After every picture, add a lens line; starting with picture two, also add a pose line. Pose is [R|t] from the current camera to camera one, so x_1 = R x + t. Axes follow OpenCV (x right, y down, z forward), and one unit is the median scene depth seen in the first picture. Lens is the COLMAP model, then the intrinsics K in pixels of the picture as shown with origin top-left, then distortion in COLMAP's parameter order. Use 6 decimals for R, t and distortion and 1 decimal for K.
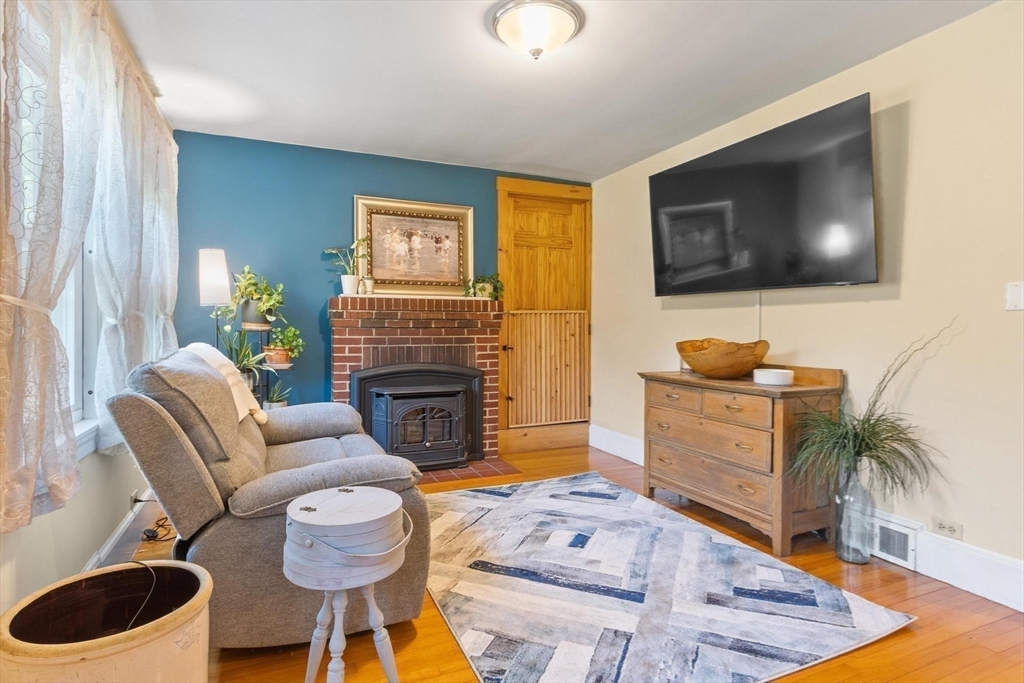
lens RADIAL K [[531.1, 0, 515.5], [0, 531.1, 334.9], [0, 0, 1]] dist [0.002290, -0.000908]
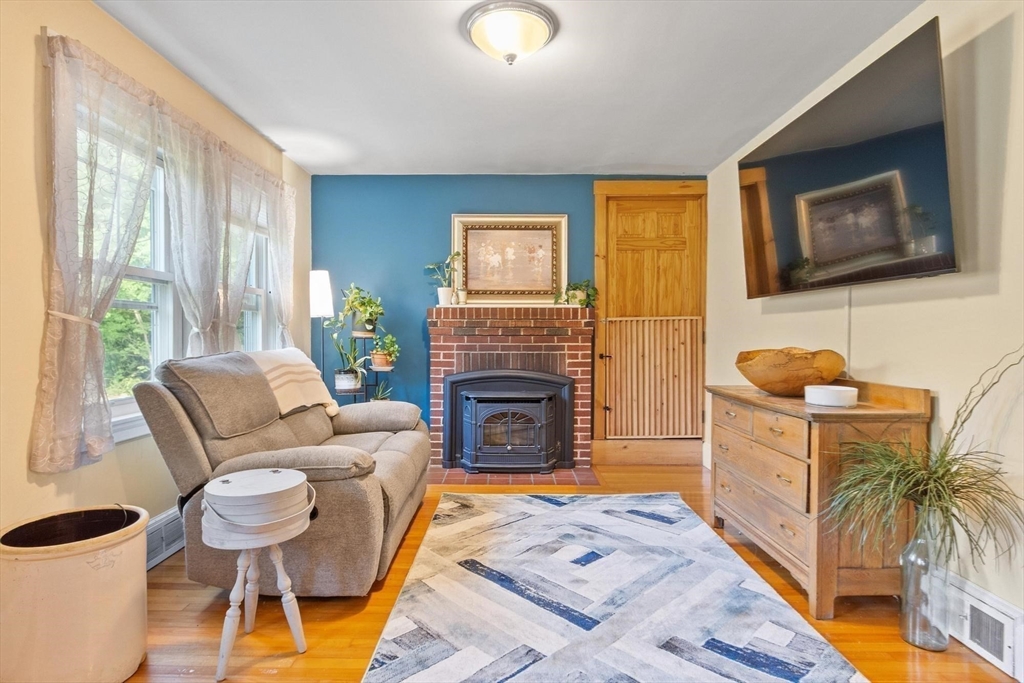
lens RADIAL K [[531.1, 0, 515.5], [0, 531.1, 344.4], [0, 0, 1]] dist [0.002290, -0.000908]
pose [[0.916346, 0.005775, -0.400346, 0.360080], [-0.005295, 0.999983, 0.002304, 0.002607], [0.400353, 0.000008, 0.916361, 0.072552]]
